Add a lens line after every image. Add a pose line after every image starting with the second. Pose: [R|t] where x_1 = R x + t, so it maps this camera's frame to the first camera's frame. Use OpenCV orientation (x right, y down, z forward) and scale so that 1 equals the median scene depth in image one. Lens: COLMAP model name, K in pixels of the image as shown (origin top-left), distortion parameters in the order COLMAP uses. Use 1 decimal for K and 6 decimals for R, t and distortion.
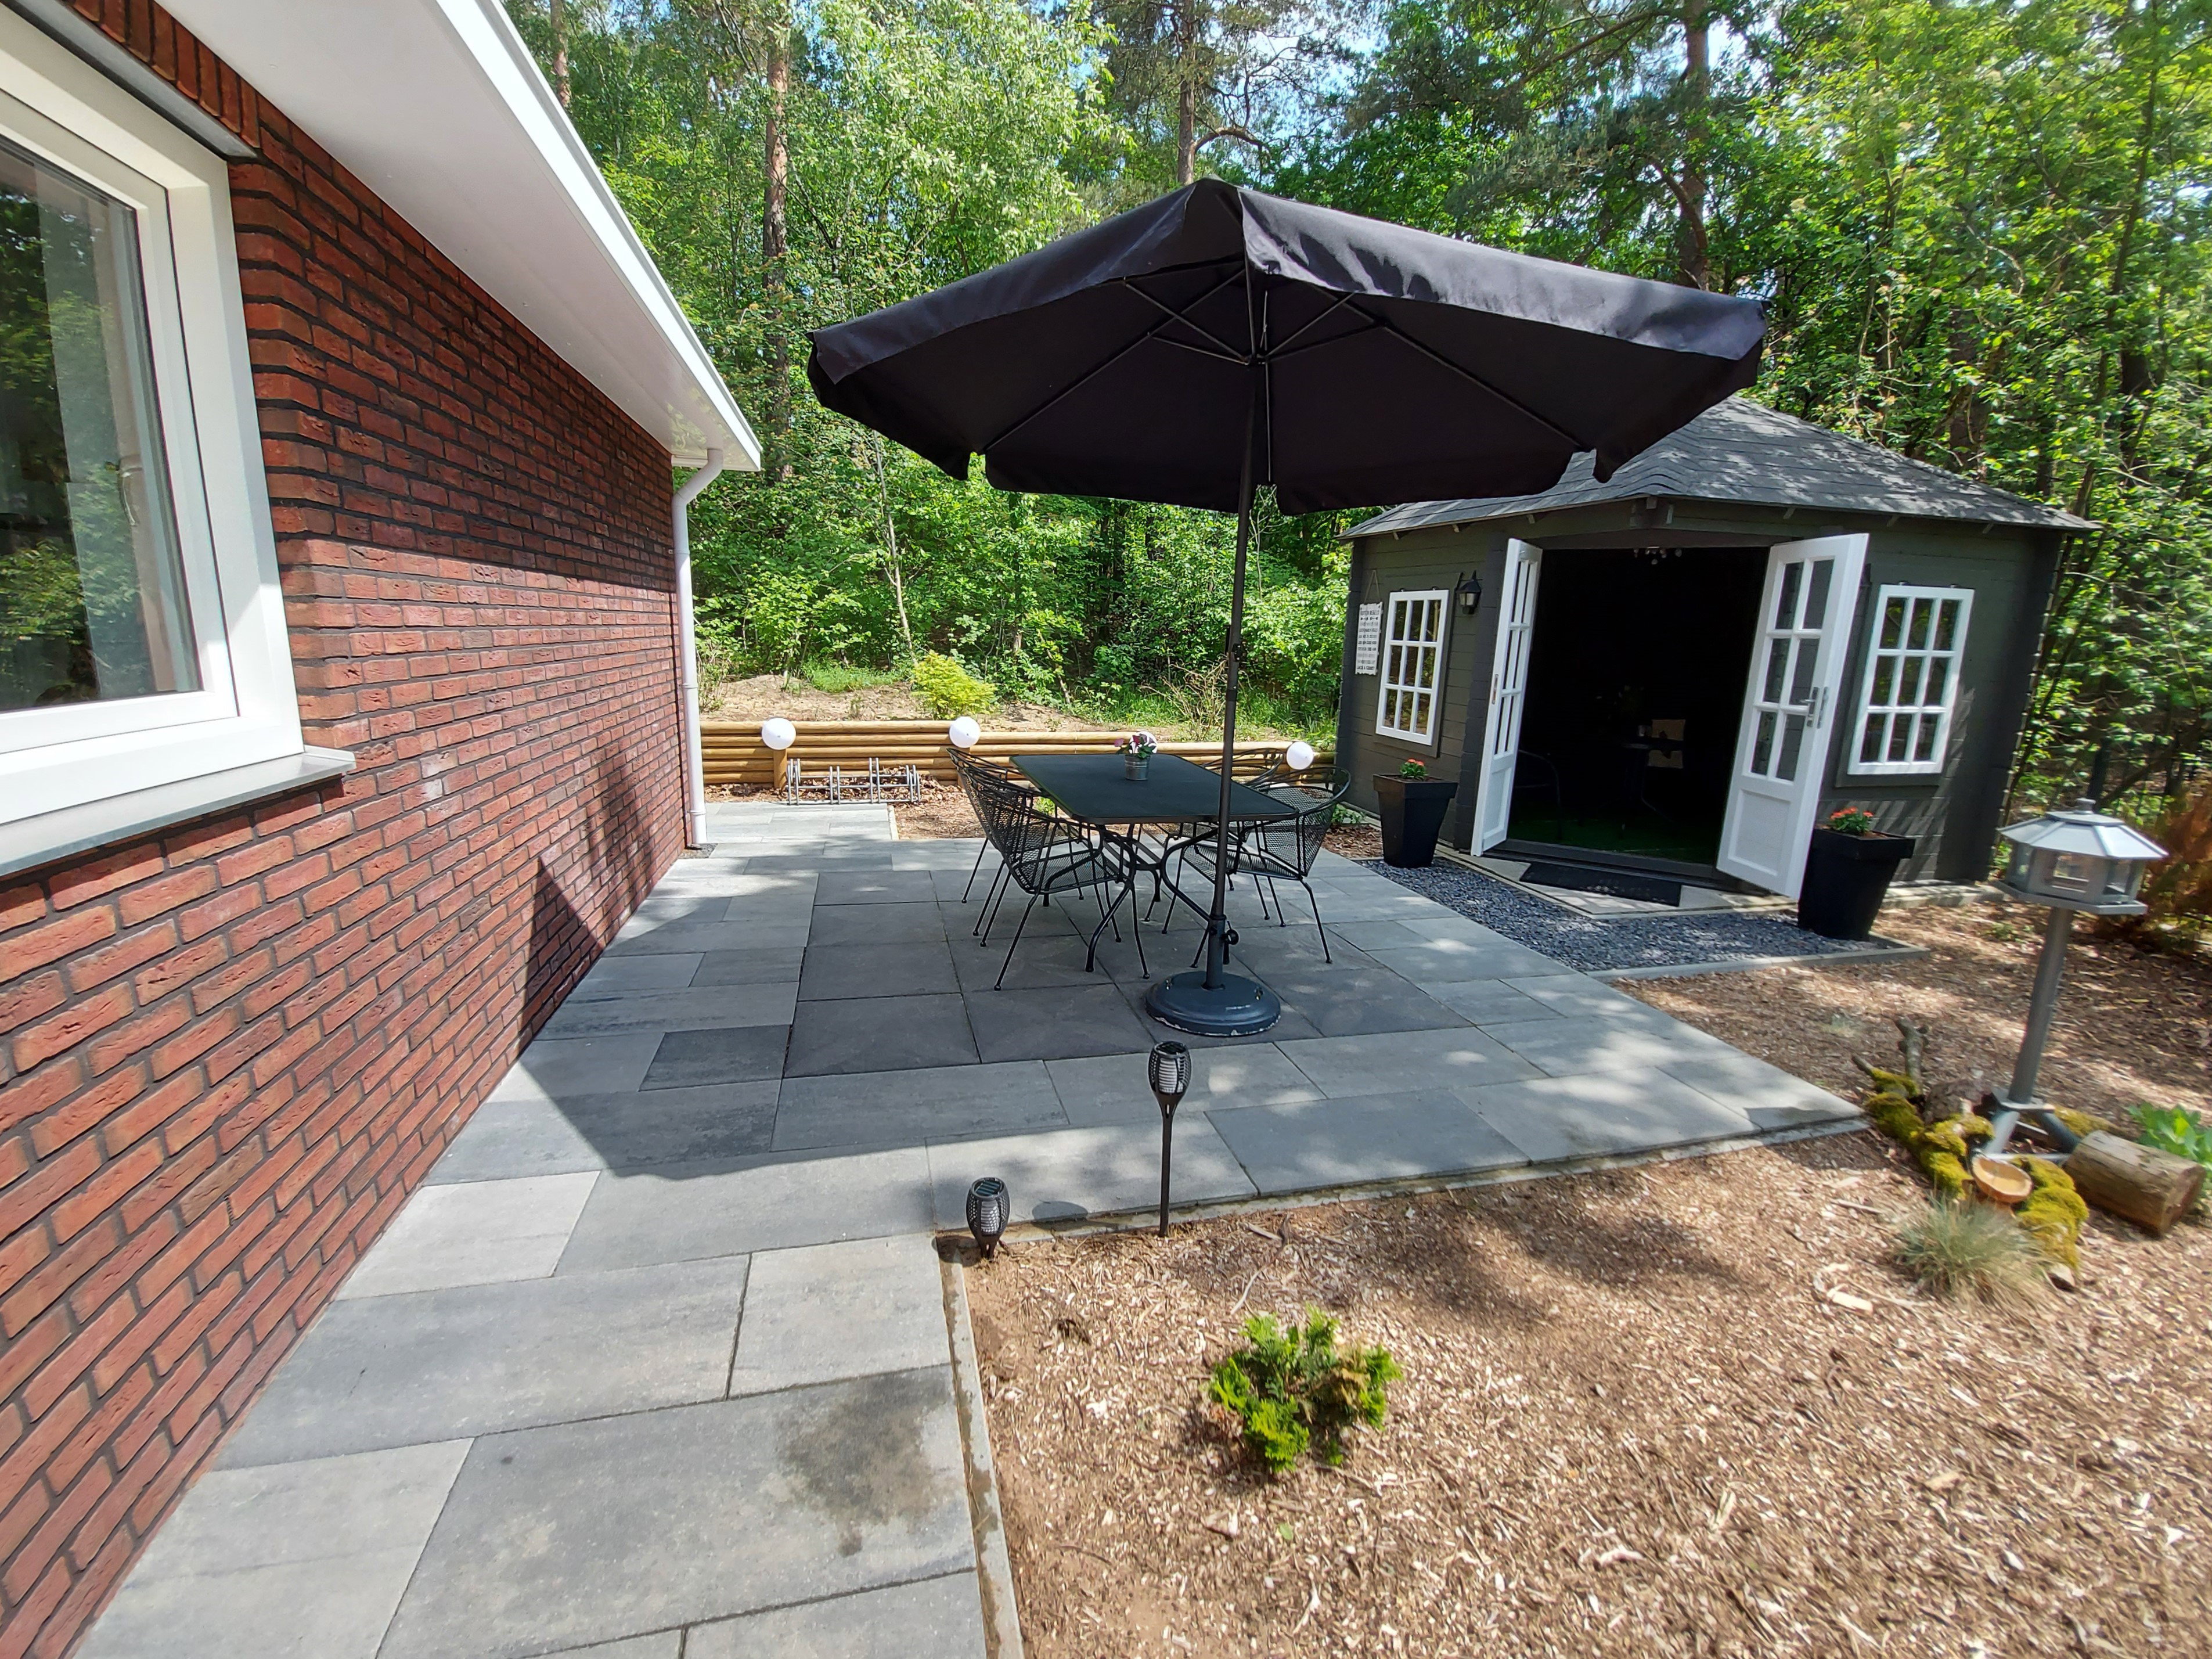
lens RADIAL K [[923.1, 0, 1106.4], [0, 923.1, 812.2], [0, 0, 1]] dist [-0.001197, -0.000091]
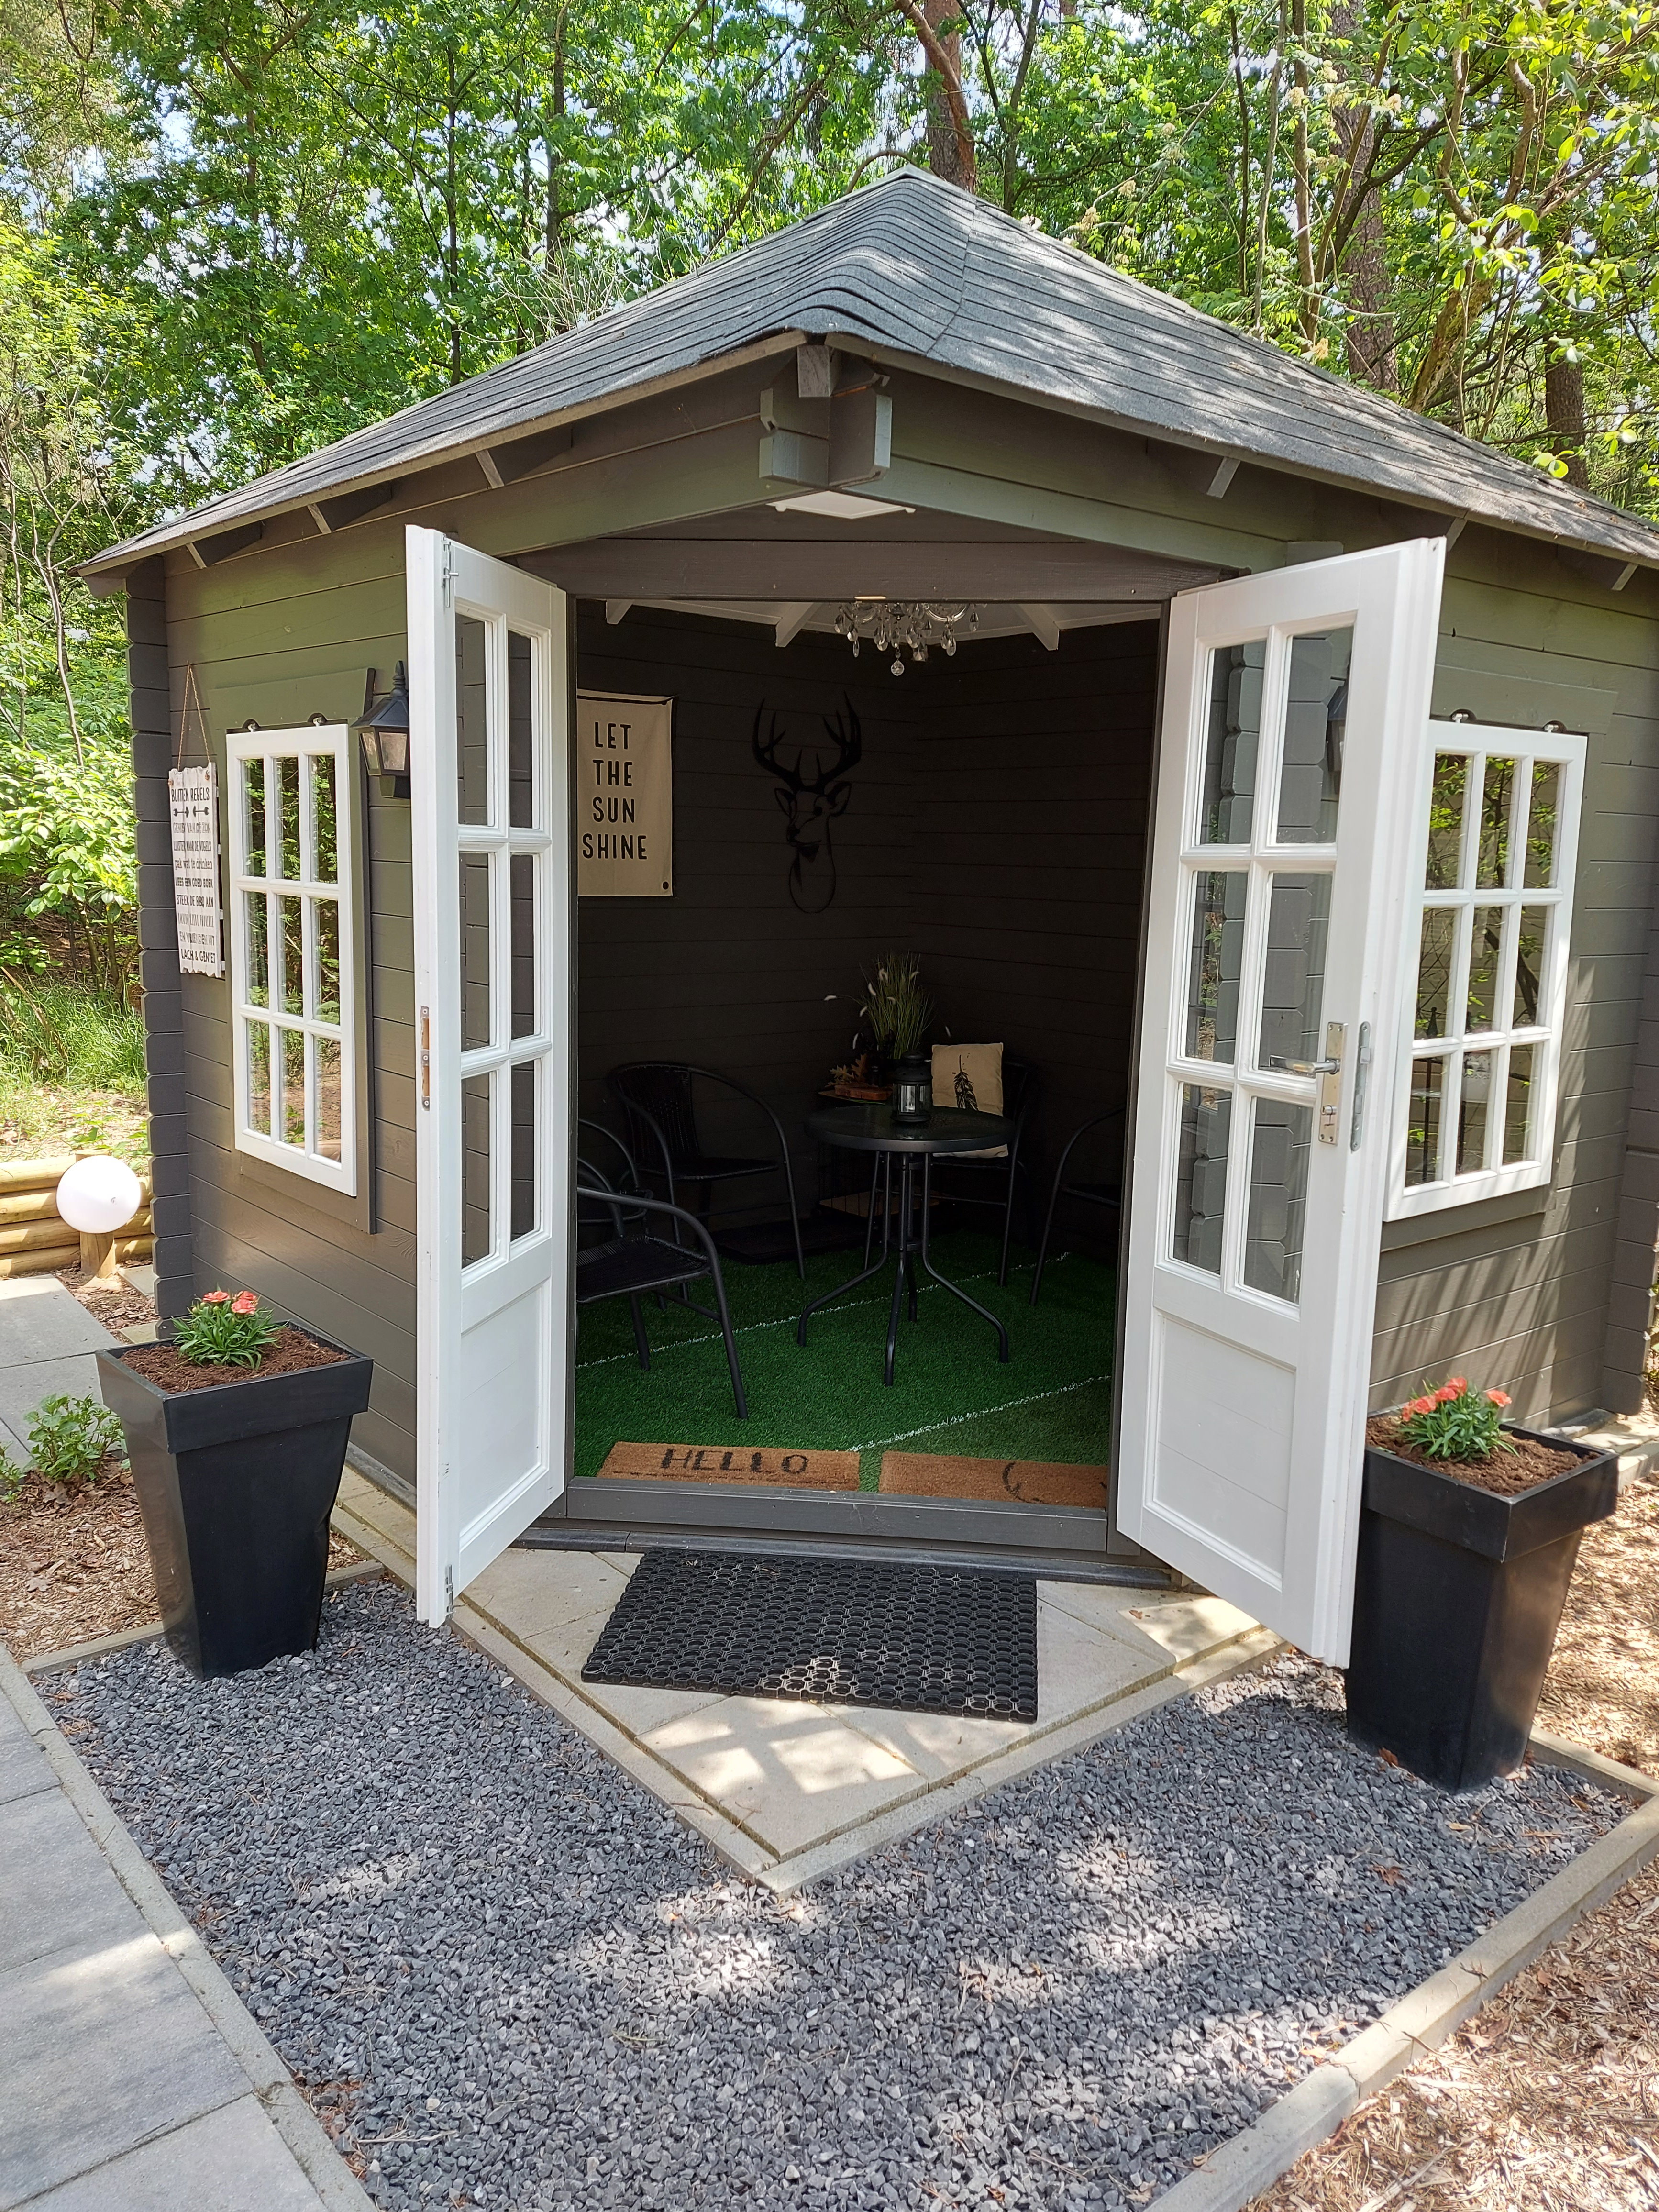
lens RADIAL K [[1590.5, 0, 829.5], [0, 1590.5, 1106.0], [0, 0, 1]] dist [0.129874, 0.000606]
pose [[0.901095, -0.076393, 0.426839, 0.330280], [0.089048, 0.995980, -0.009733, -0.105311], [-0.424380, 0.046780, 0.904275, 0.509949]]
